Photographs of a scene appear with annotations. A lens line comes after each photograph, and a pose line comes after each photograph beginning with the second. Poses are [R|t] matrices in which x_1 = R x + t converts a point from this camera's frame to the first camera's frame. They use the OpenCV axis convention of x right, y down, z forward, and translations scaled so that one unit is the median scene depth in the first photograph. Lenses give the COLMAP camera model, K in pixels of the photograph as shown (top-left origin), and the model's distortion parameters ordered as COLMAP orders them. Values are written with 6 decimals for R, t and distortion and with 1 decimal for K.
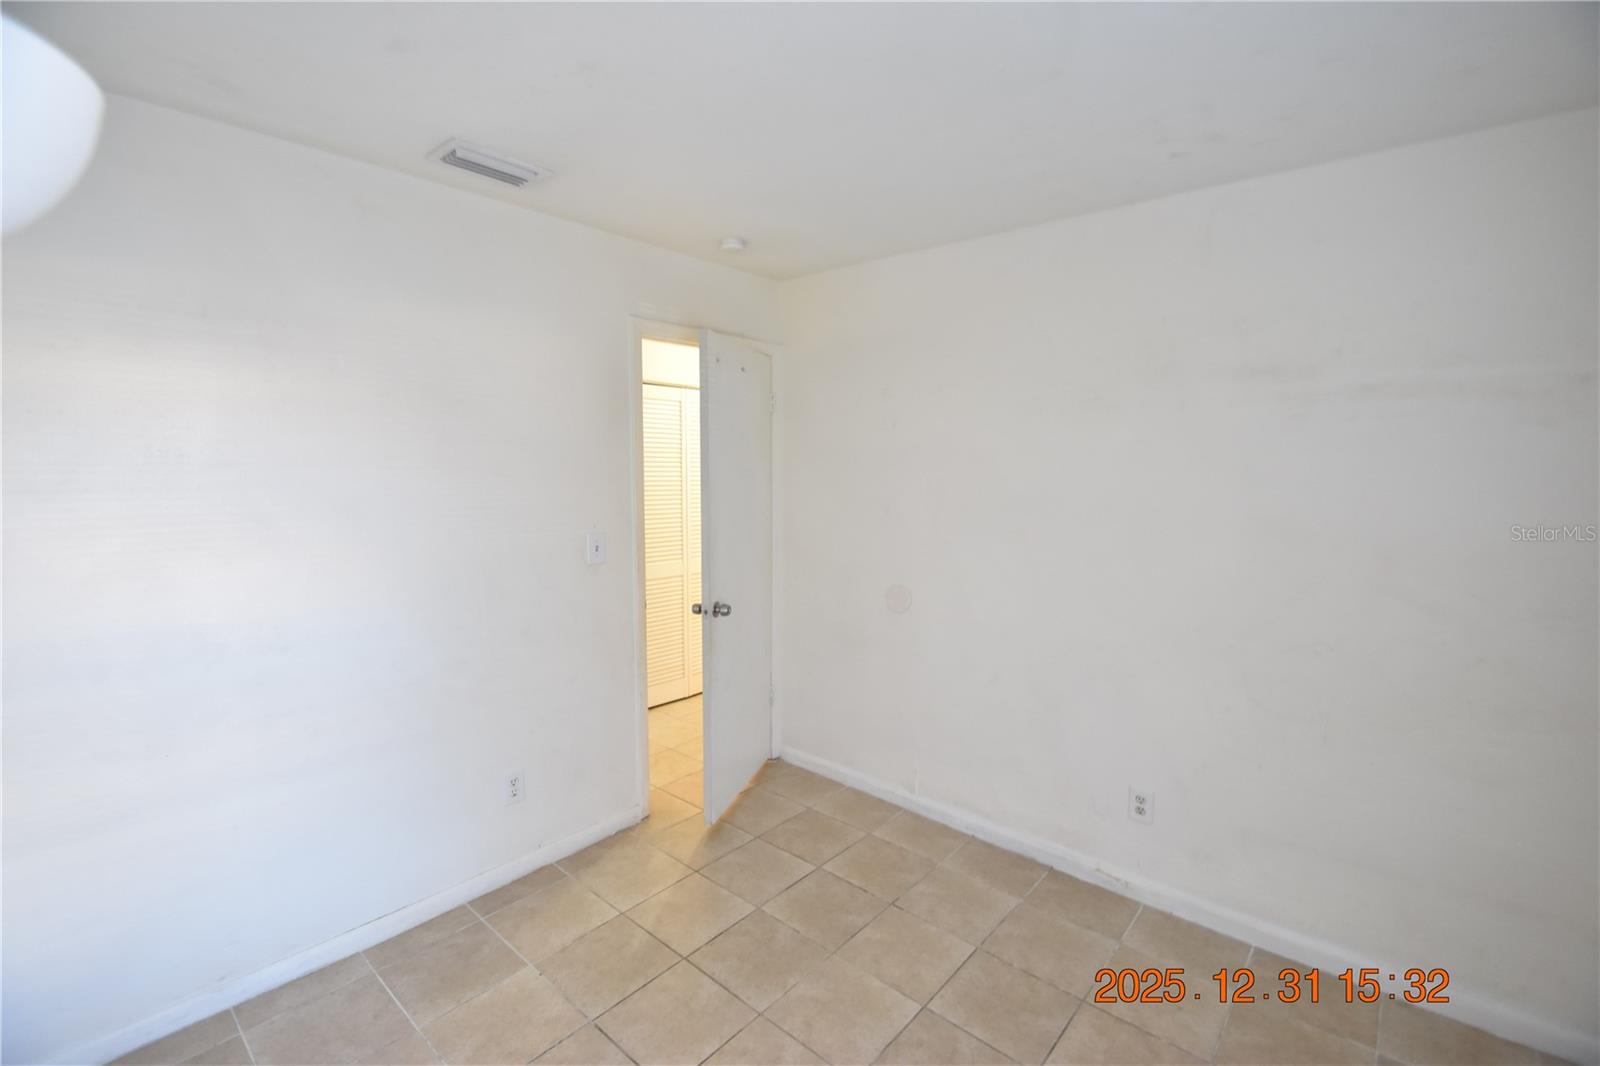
lens RADIAL K [[697.4, 0, 800.2], [0, 697.4, 534.4], [0, 0, 1]] dist [0.002864, -0.009272]
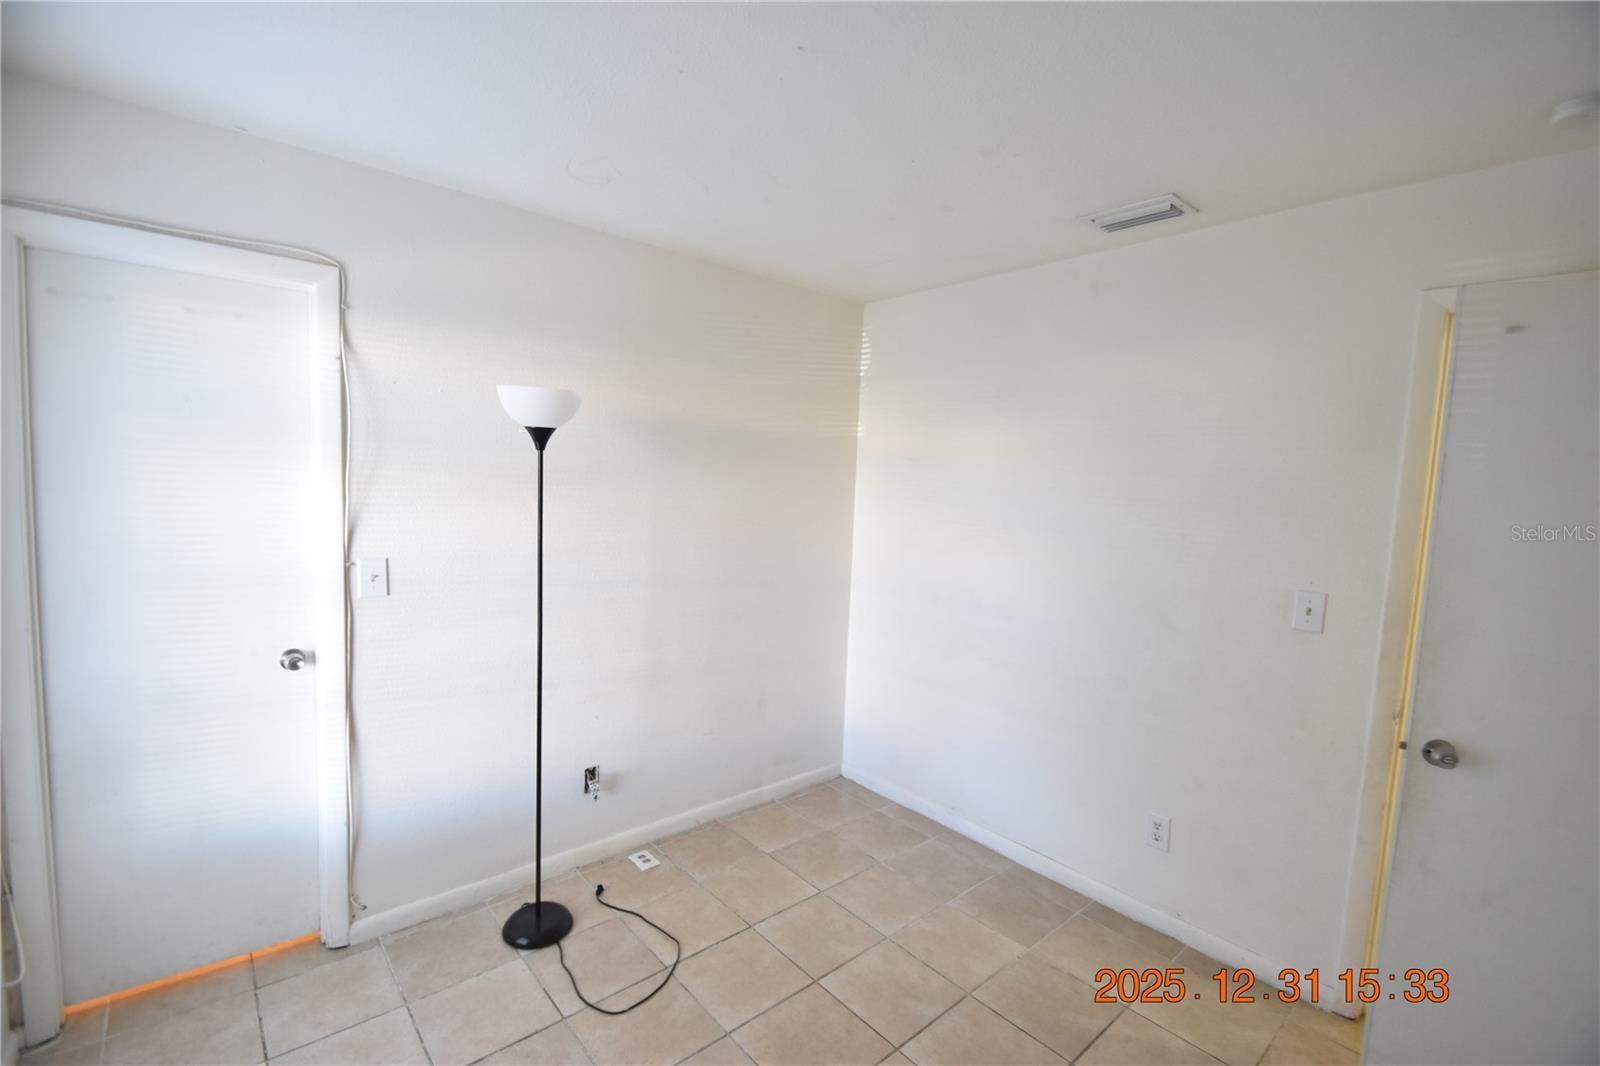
lens RADIAL K [[697.4, 0, 801.1], [0, 697.4, 538.5], [0, 0, 1]] dist [0.002864, -0.009272]
pose [[-0.130926, 0.071450, -0.988814, 0.346641], [-0.145973, 0.985139, 0.090513, -0.030510], [0.980587, 0.156191, -0.118550, 0.342298]]
